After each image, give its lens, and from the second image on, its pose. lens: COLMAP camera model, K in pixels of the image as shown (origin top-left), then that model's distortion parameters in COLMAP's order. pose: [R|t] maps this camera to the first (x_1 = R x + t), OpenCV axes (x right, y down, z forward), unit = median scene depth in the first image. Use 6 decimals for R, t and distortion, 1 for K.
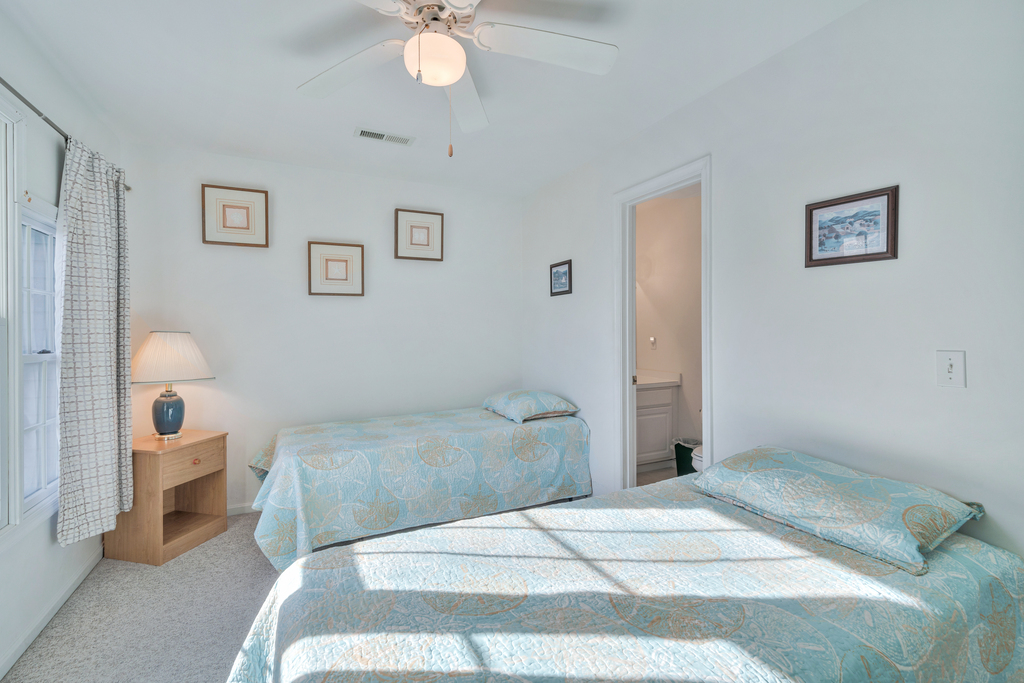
lens RADIAL K [[443.4, 0, 506.7], [0, 443.4, 327.0], [0, 0, 1]] dist [0.000572, 0.000451]
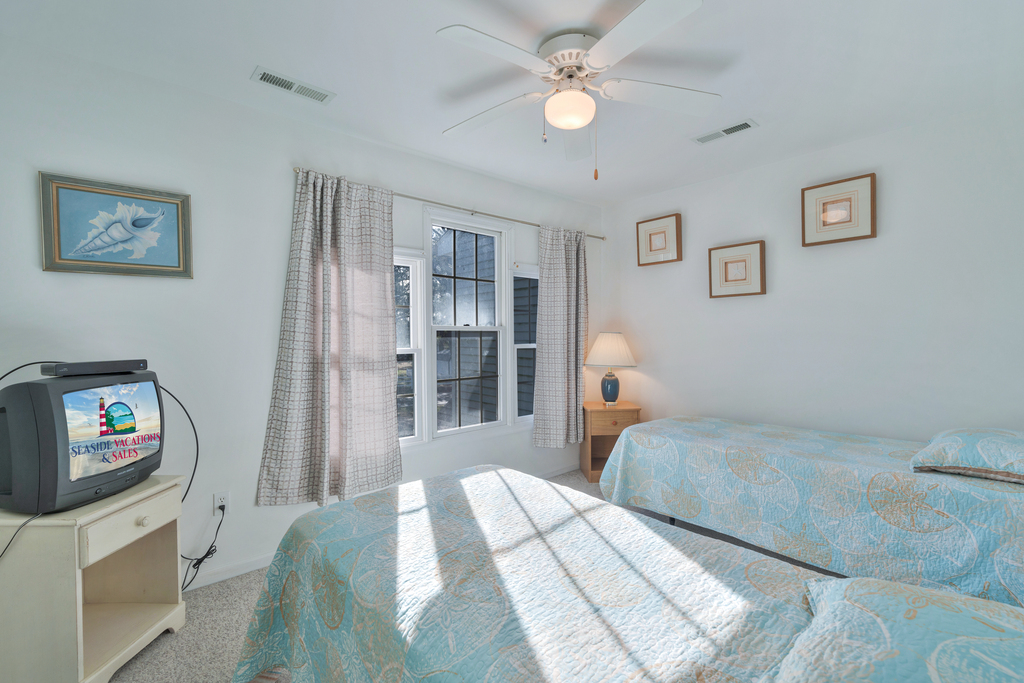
lens RADIAL K [[443.4, 0, 515.4], [0, 443.4, 342.2], [0, 0, 1]] dist [0.000572, 0.000451]
pose [[0.279152, 0.019936, -0.960040, 0.597018], [0.012507, 0.999624, 0.024395, 0.003722], [0.960165, -0.018817, 0.278798, 0.307938]]
